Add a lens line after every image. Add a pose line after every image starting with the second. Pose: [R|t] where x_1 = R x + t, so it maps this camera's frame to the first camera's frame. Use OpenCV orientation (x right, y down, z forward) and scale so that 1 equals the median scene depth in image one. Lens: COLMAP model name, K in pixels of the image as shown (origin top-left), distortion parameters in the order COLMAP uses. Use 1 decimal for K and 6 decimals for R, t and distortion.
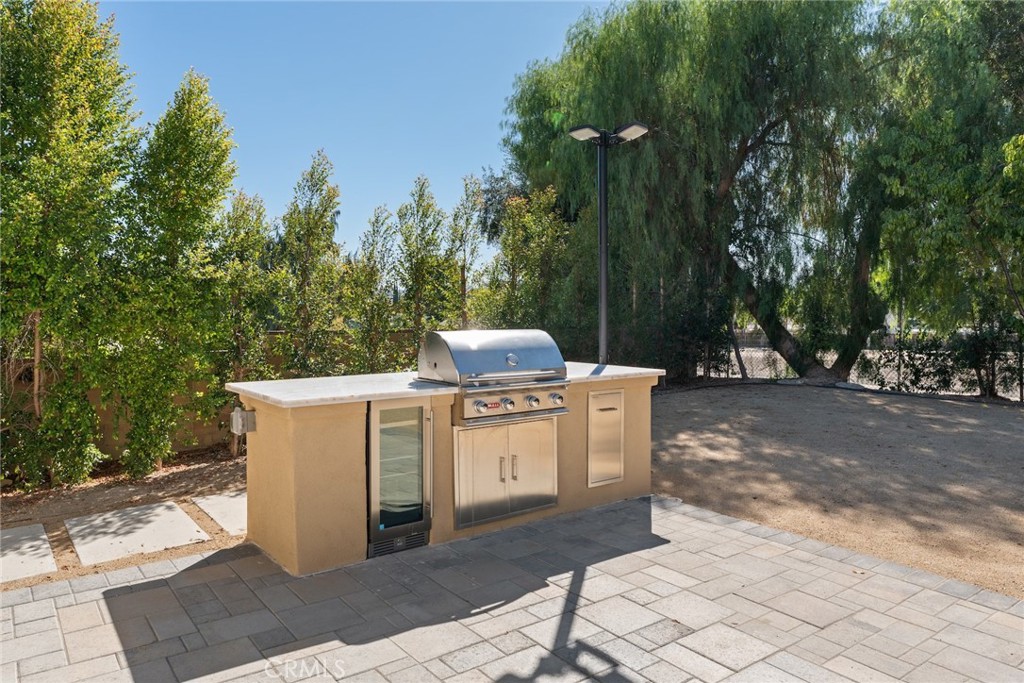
lens RADIAL K [[684.9, 0, 511.6], [0, 684.9, 339.1], [0, 0, 1]] dist [0.010413, -0.010142]
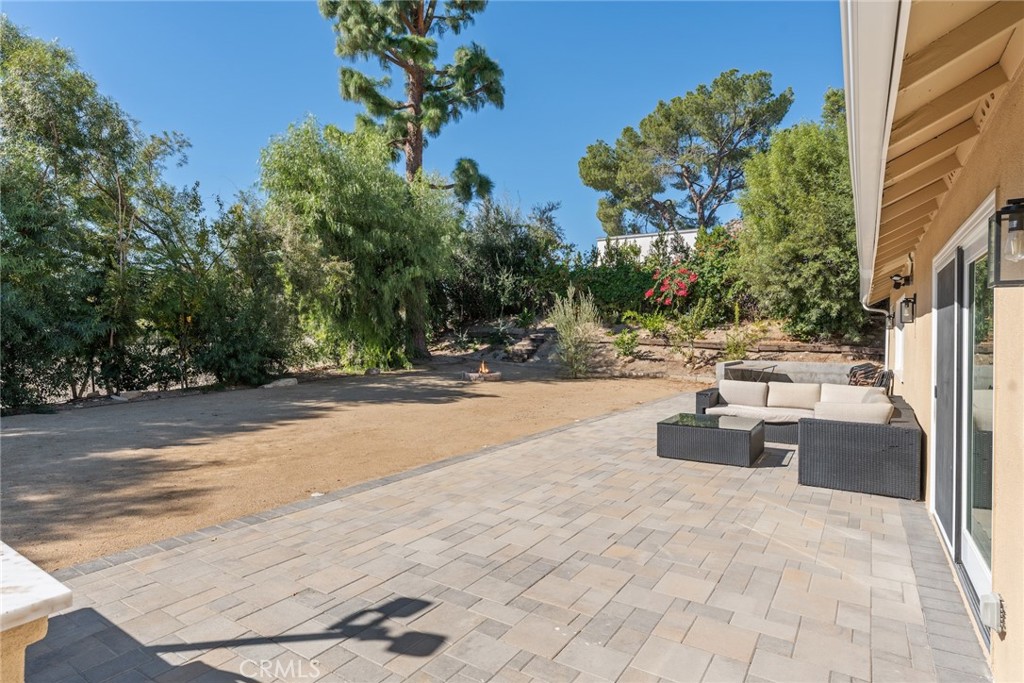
lens RADIAL K [[528.9, 0, 512.1], [0, 528.9, 342.0], [0, 0, 1]] dist [0.002439, -0.000754]
pose [[-0.338814, -0.003220, 0.940848, -0.822428], [0.039555, 0.999061, 0.017663, -0.061398], [-0.940022, 0.043200, -0.338368, 0.924261]]
